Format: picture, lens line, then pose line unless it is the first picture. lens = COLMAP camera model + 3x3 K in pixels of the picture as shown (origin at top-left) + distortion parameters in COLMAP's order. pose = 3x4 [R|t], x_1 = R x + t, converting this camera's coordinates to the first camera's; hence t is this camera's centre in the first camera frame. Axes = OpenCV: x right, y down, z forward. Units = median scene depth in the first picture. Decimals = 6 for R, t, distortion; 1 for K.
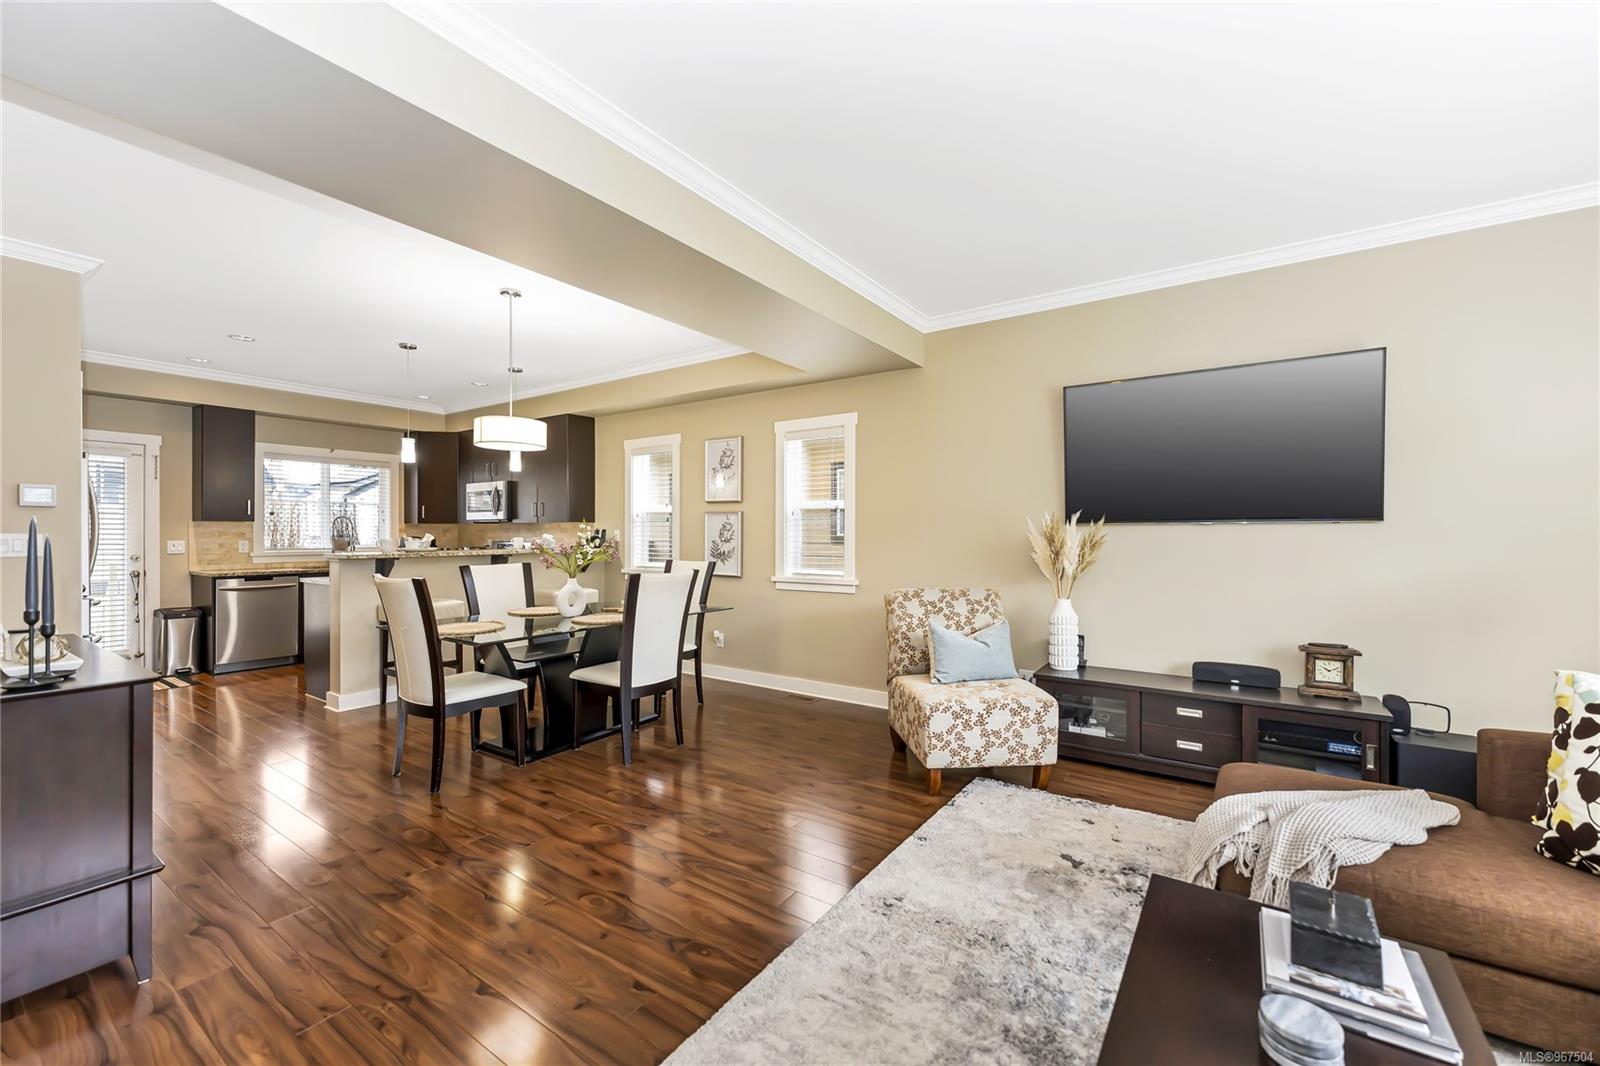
lens RADIAL K [[645.0, 0, 805.7], [0, 645.0, 529.6], [0, 0, 1]] dist [0.007677, -0.000015]
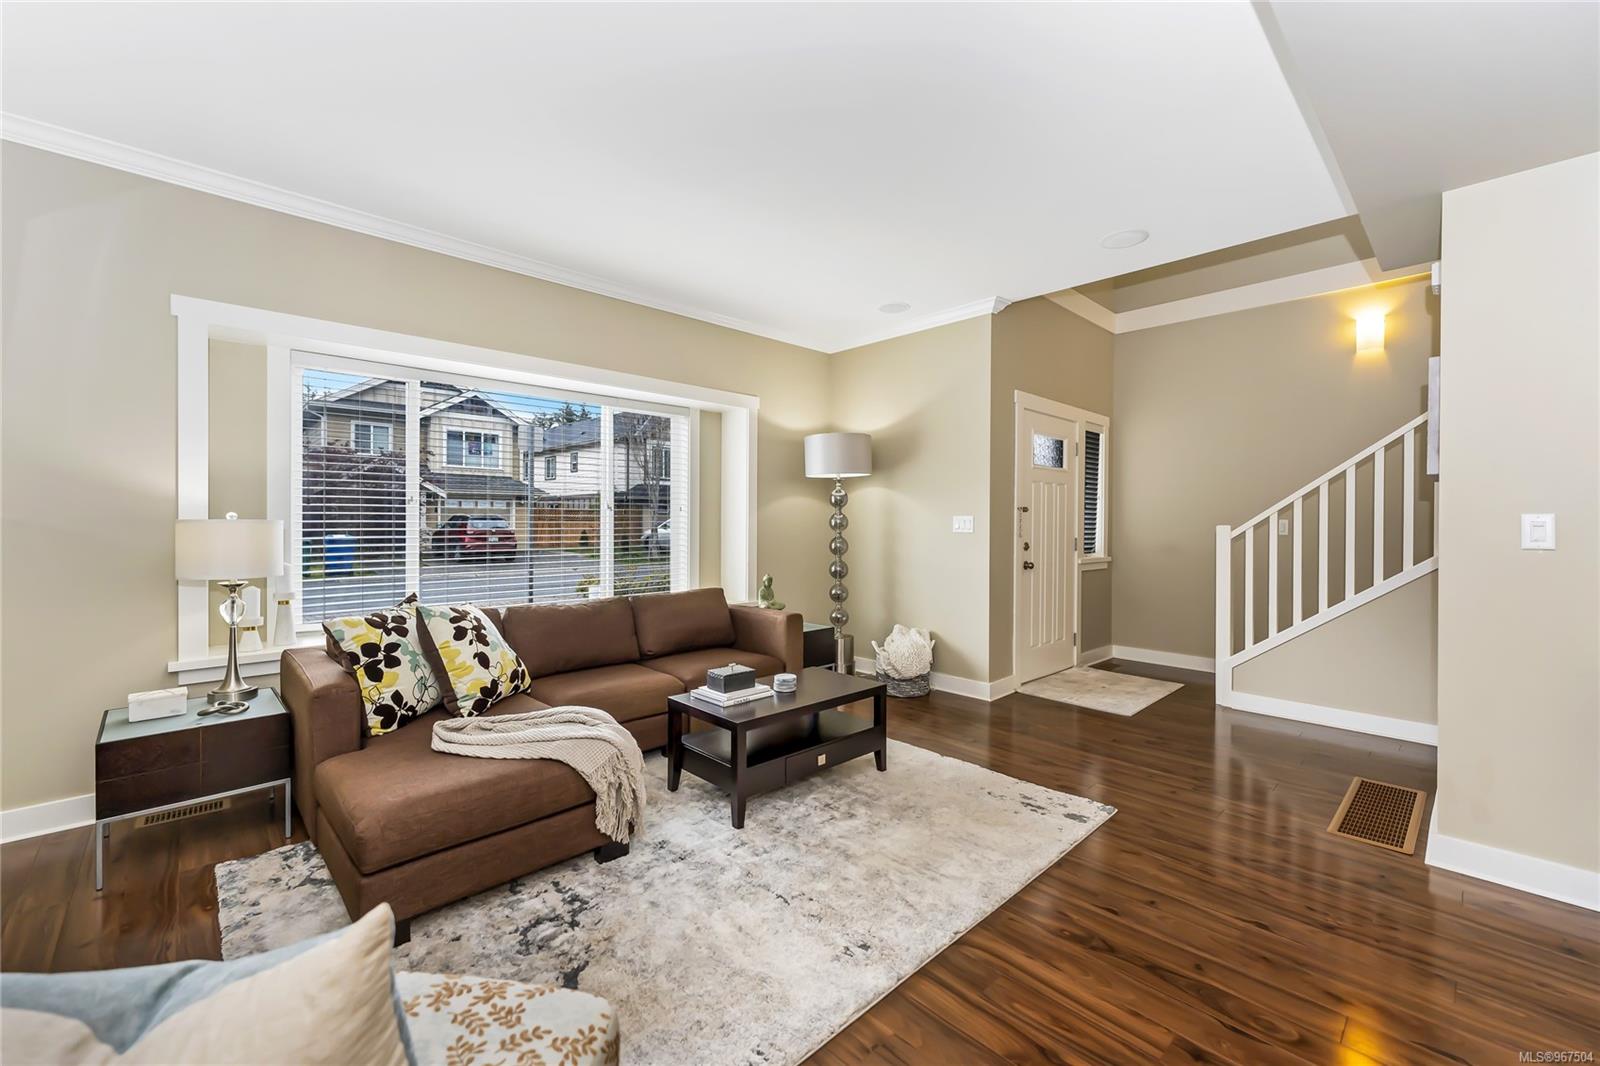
lens RADIAL K [[645.0, 0, 805.7], [0, 645.0, 529.6], [0, 0, 1]] dist [0.007677, -0.000015]
pose [[-0.977160, -0.009313, 0.212303, 0.010493], [-0.007766, 0.999937, 0.008120, 0.010787], [-0.212365, 0.006286, -0.977170, 0.702530]]
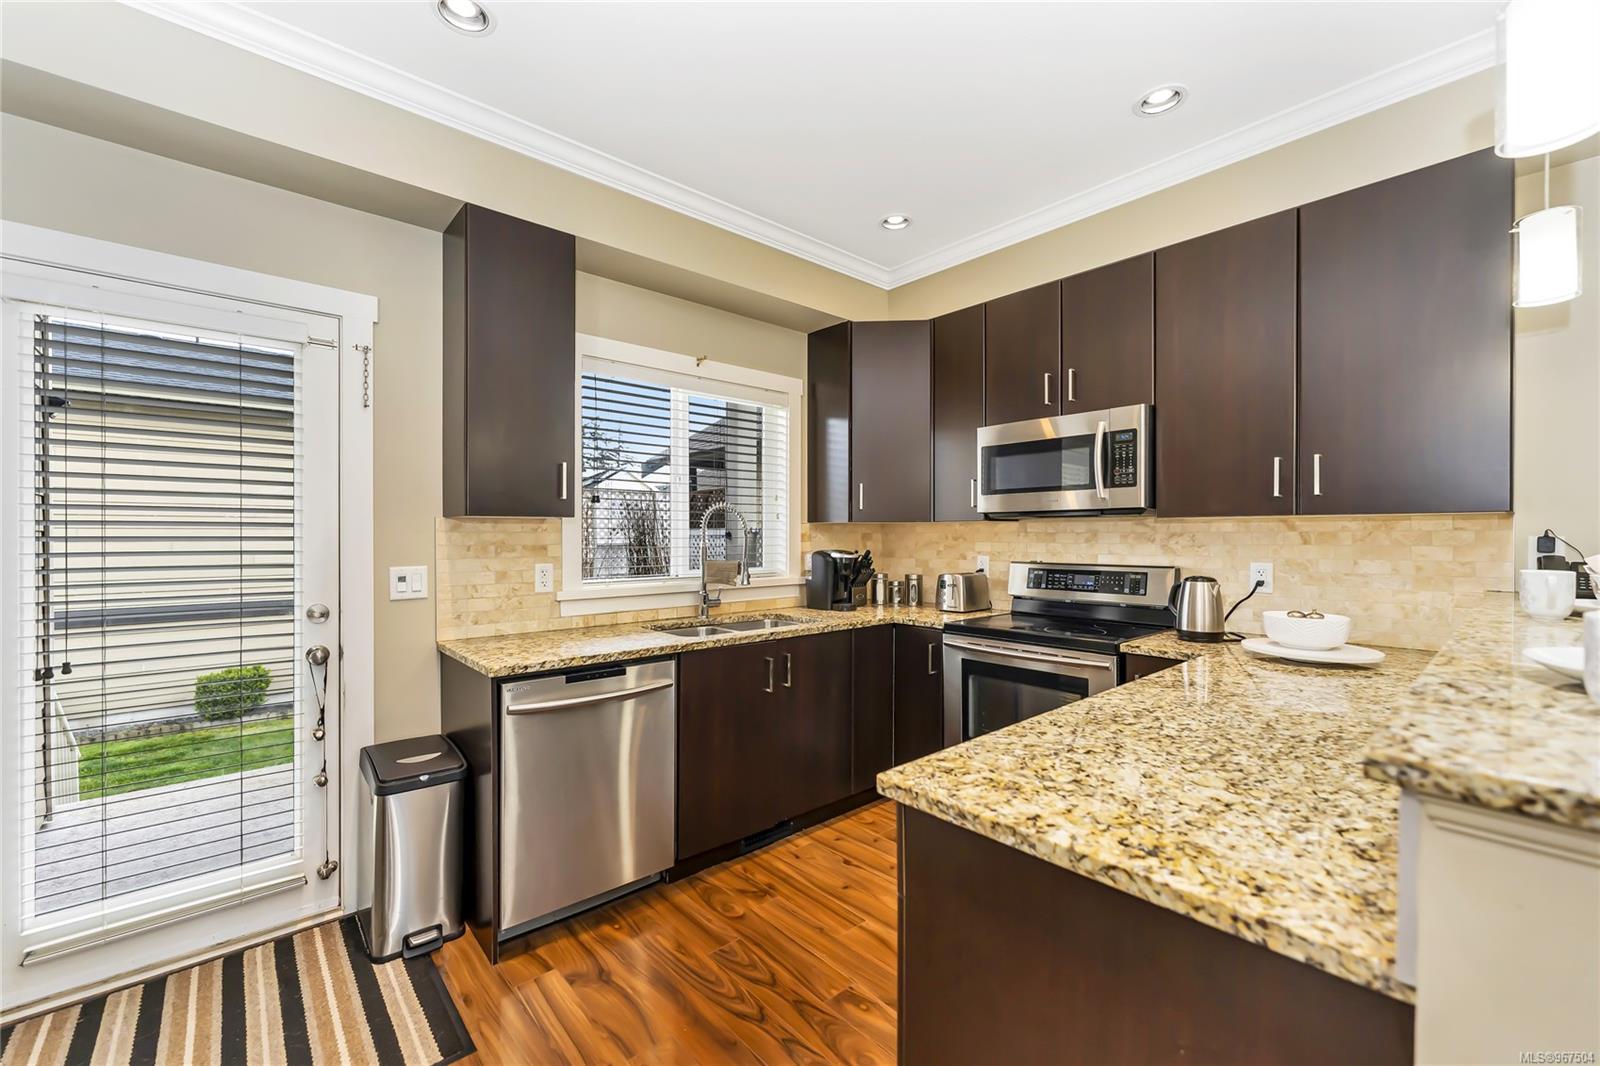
lens RADIAL K [[645.0, 0, 805.7], [0, 645.0, 529.6], [0, 0, 1]] dist [0.007677, -0.000015]
pose [[0.972031, -0.004330, -0.234812, -0.655257], [0.003636, 0.999988, -0.003385, -0.002955], [0.234824, 0.002436, 0.972035, 0.687877]]
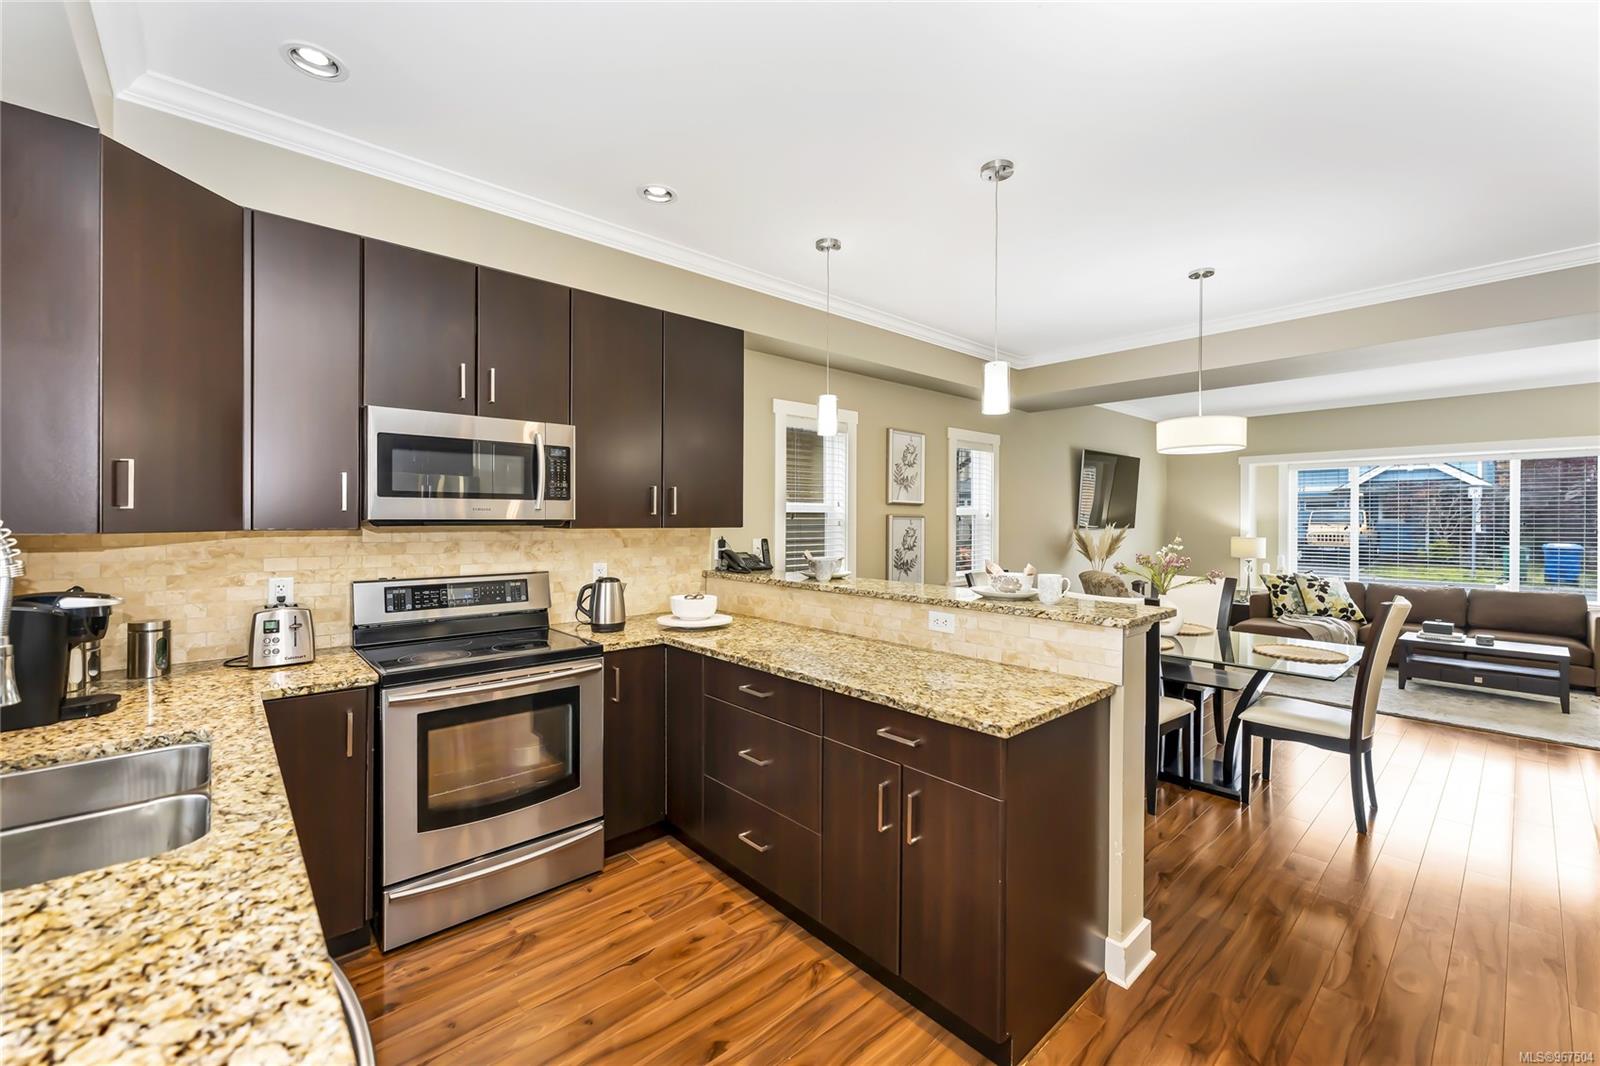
lens RADIAL K [[646.9, 0, 795.0], [0, 646.9, 512.7], [0, 0, 1]] dist [0.000001, 0.000136]
pose [[0.246352, 0.008711, 0.969141, -0.989781], [-0.007552, 0.999947, -0.007068, -0.023422], [-0.969151, -0.005578, 0.246405, 0.904808]]
